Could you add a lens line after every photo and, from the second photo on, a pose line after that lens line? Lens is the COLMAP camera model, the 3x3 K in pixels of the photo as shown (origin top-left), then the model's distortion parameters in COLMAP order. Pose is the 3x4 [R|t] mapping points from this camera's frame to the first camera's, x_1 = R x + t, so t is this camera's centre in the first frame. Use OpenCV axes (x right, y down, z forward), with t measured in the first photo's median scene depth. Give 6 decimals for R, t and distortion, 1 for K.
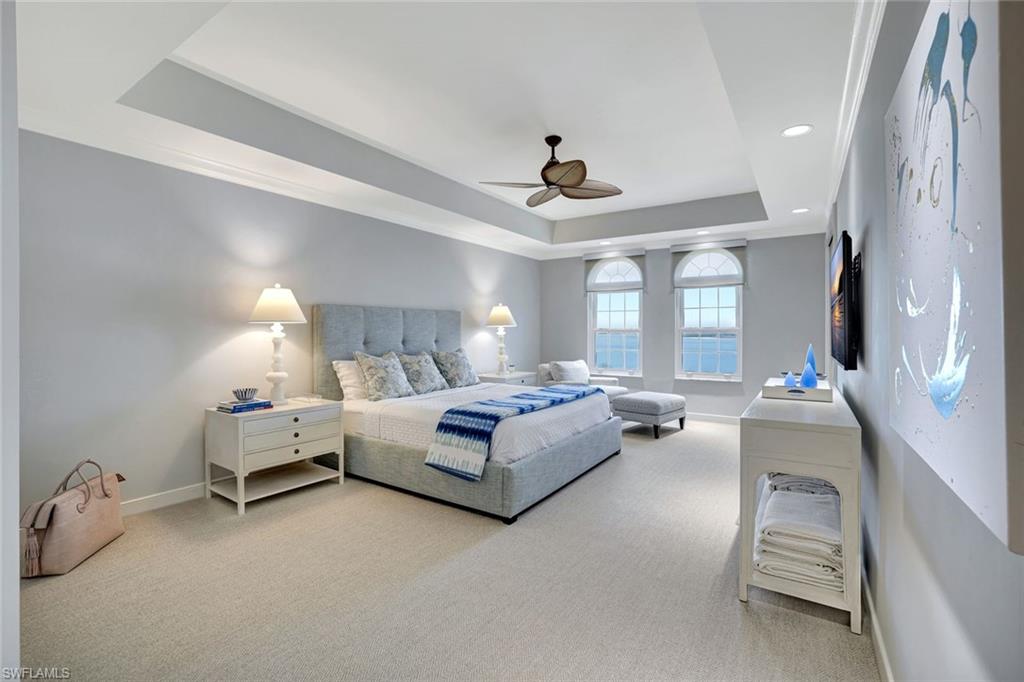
lens RADIAL K [[449.5, 0, 511.2], [0, 449.5, 333.9], [0, 0, 1]] dist [-0.040029, 0.017106]
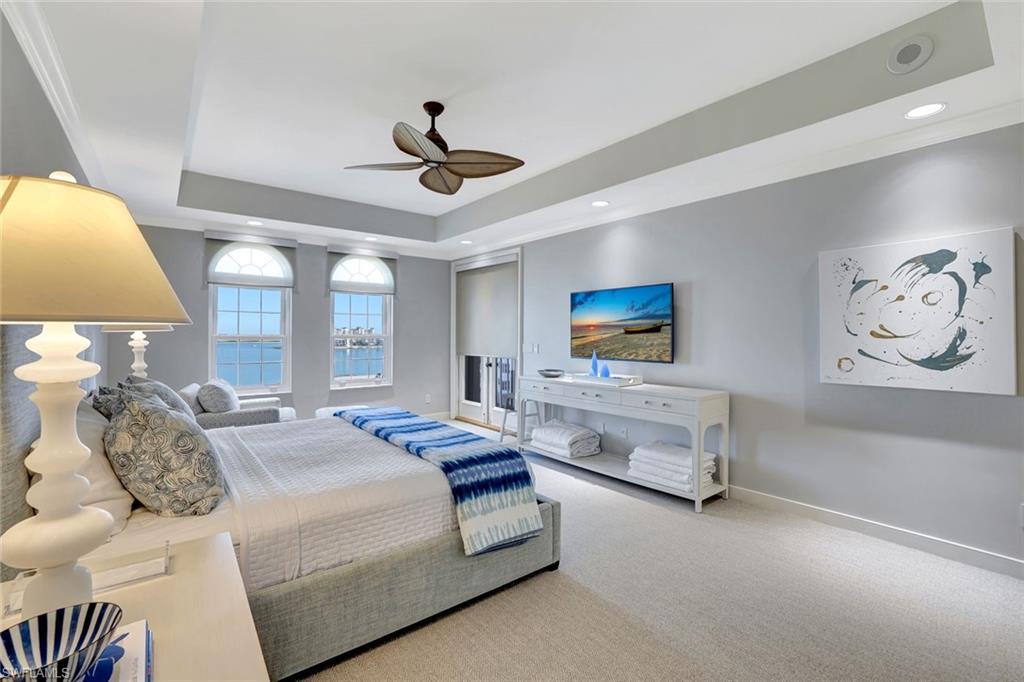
lens RADIAL K [[442.6, 0, 509.4], [0, 442.6, 331.3], [0, 0, 1]] dist [-0.035336, 0.016450]
pose [[0.315735, 0.008778, 0.948807, -0.389114], [0.002040, 0.999949, -0.009930, -0.010205], [-0.948845, 0.005071, 0.315701, 0.381762]]
